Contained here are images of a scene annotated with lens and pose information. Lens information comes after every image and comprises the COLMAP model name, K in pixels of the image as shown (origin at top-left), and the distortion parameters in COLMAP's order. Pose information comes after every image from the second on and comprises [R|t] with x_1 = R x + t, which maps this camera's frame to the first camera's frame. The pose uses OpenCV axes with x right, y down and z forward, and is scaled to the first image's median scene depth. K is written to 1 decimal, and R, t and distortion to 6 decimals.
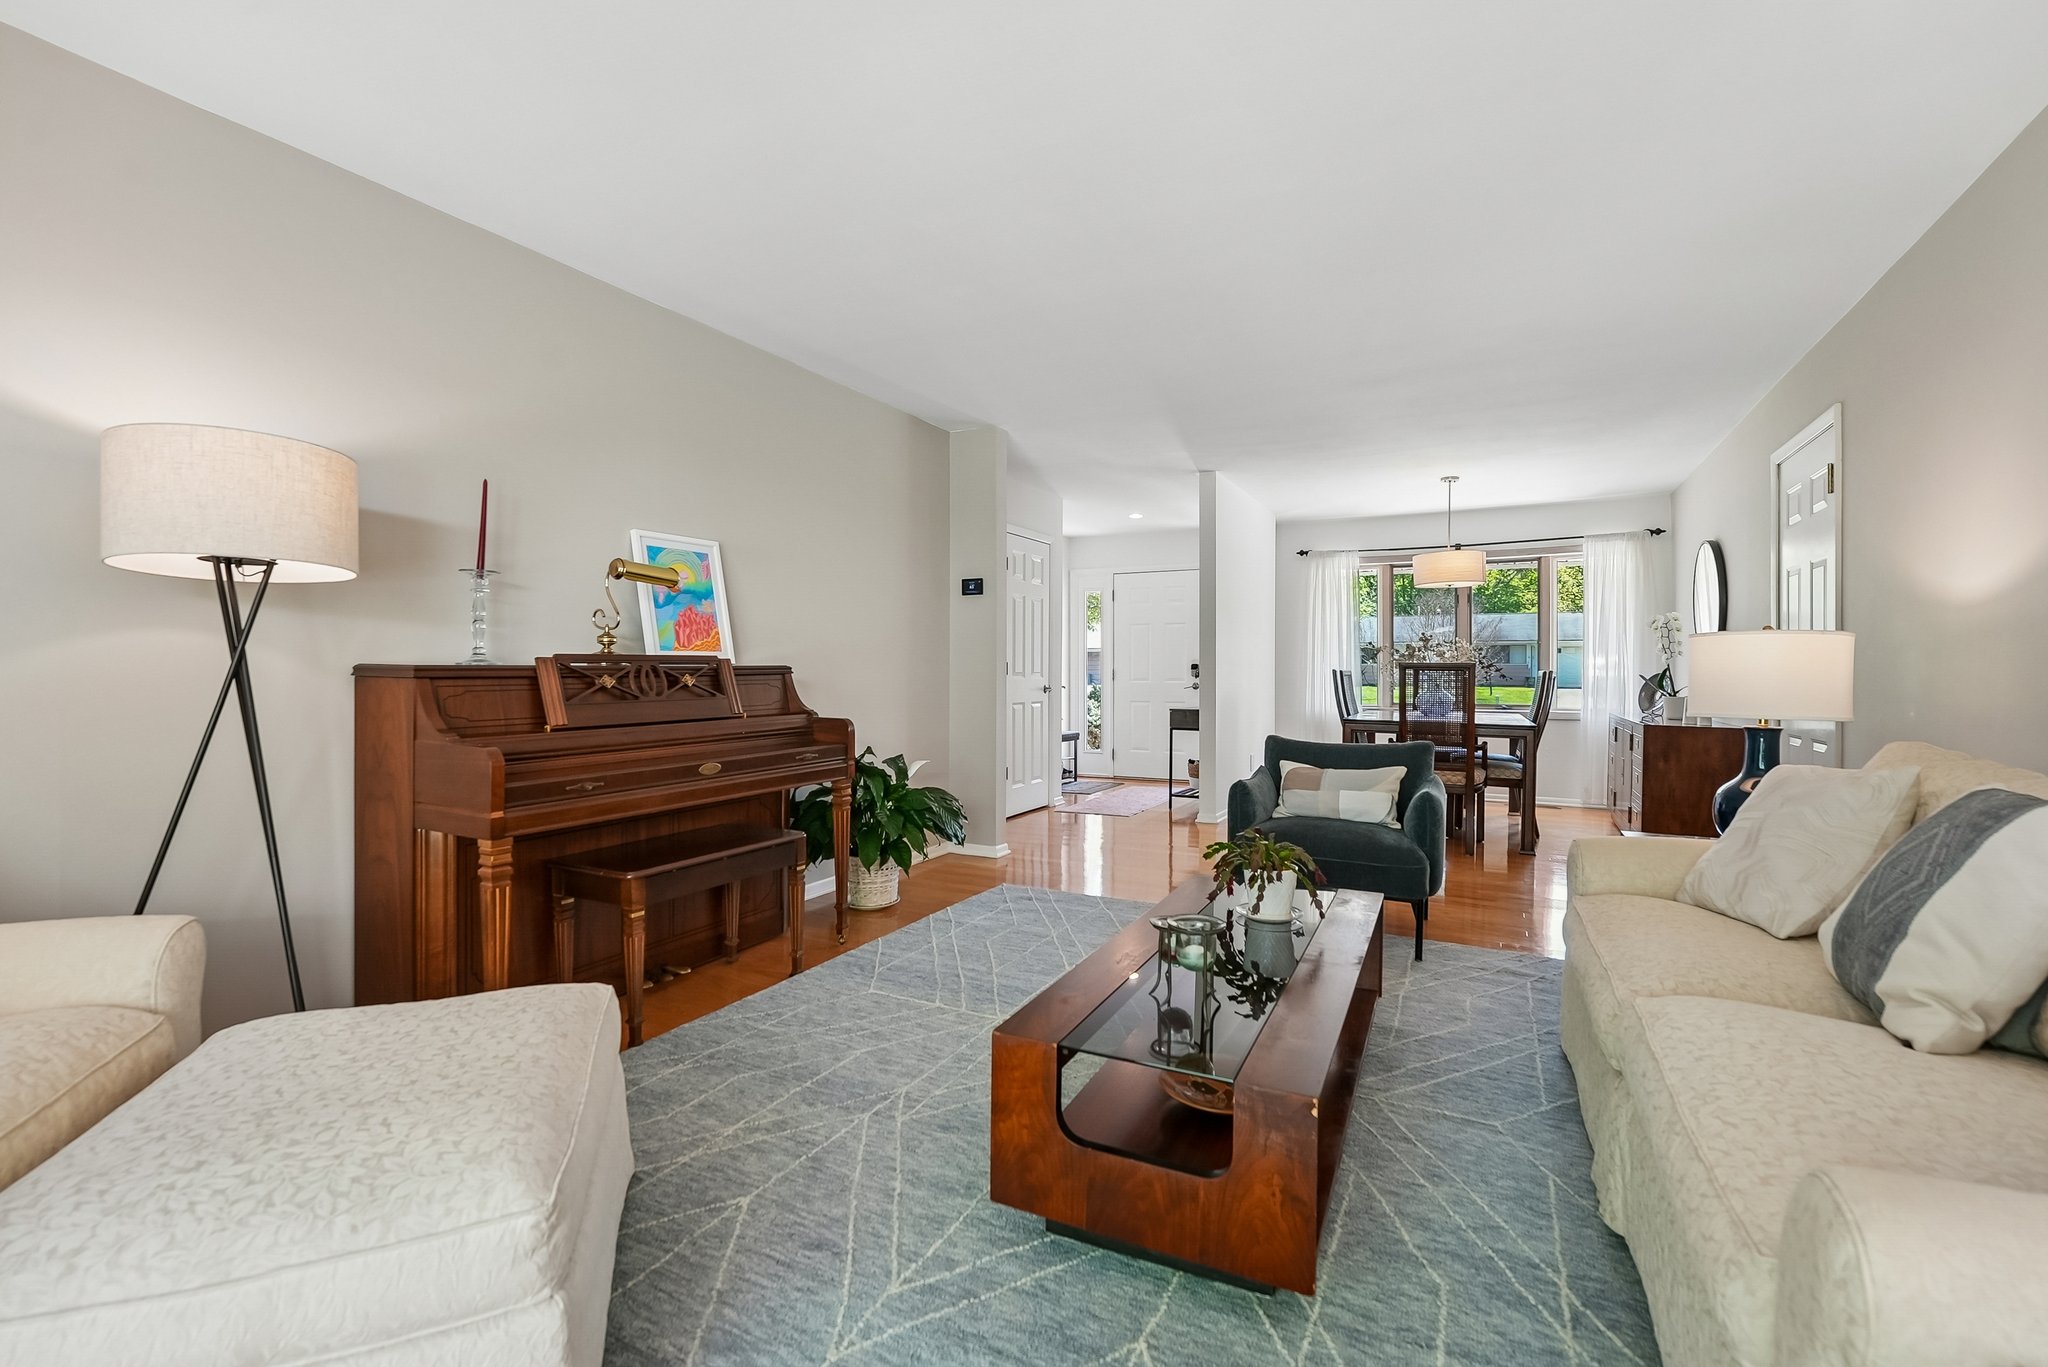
lens RADIAL K [[863.1, 0, 1024.7], [0, 863.1, 681.5], [0, 0, 1]] dist [-0.000741, -0.000039]
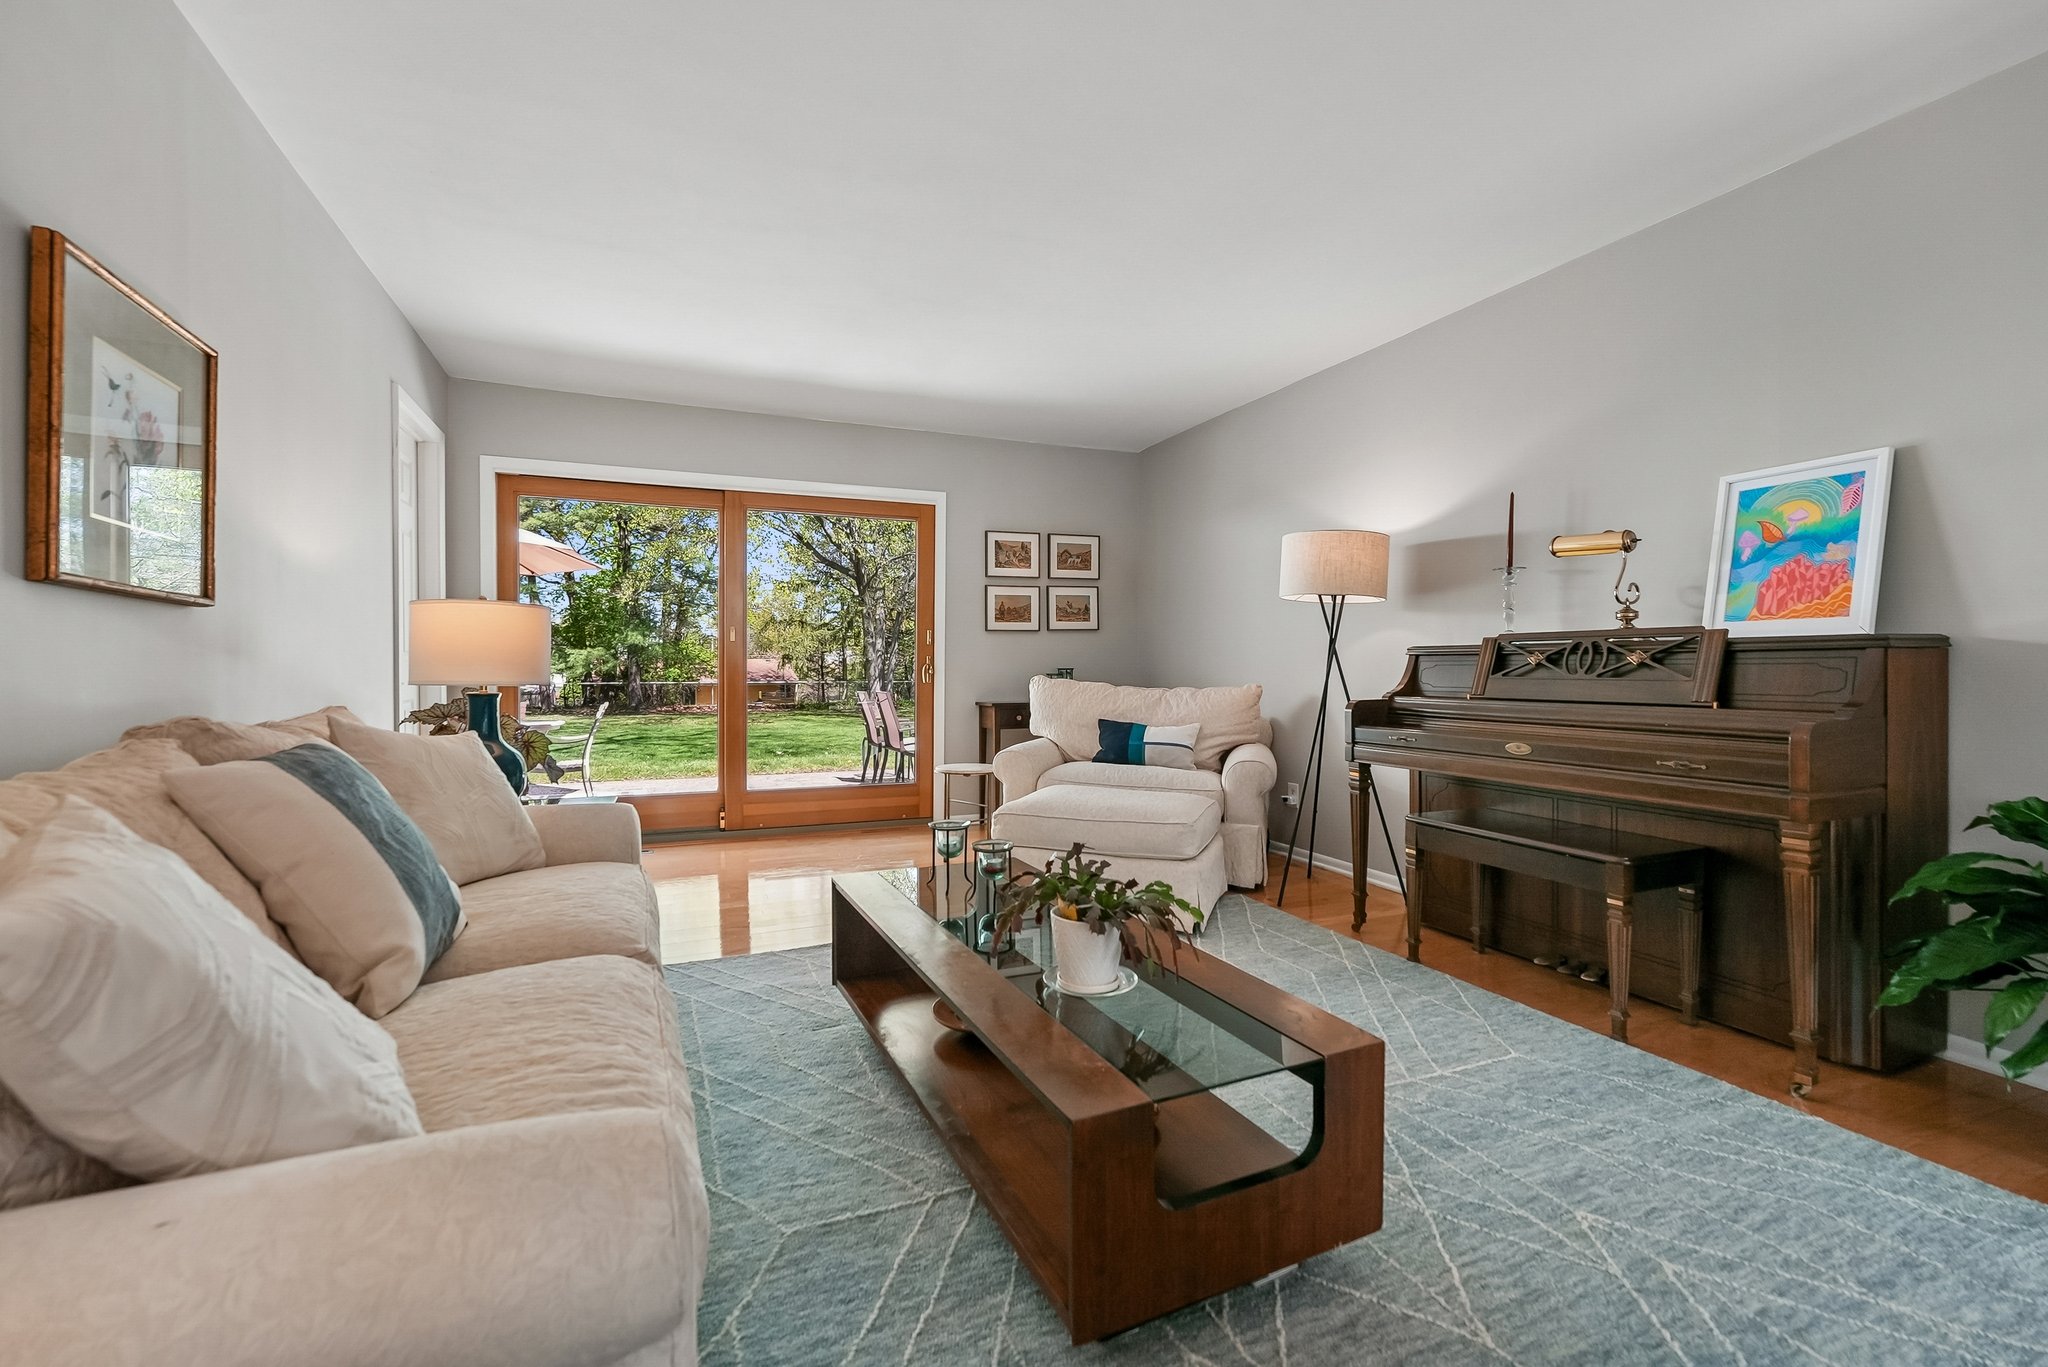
lens RADIAL K [[863.1, 0, 1023.8], [0, 863.1, 665.5], [0, 0, 1]] dist [-0.000741, -0.000039]
pose [[-0.616672, 0.002729, -0.787216, 0.684735], [-0.008152, 0.999918, 0.009853, 0.003119], [0.787178, 0.012493, -0.616599, 1.088371]]
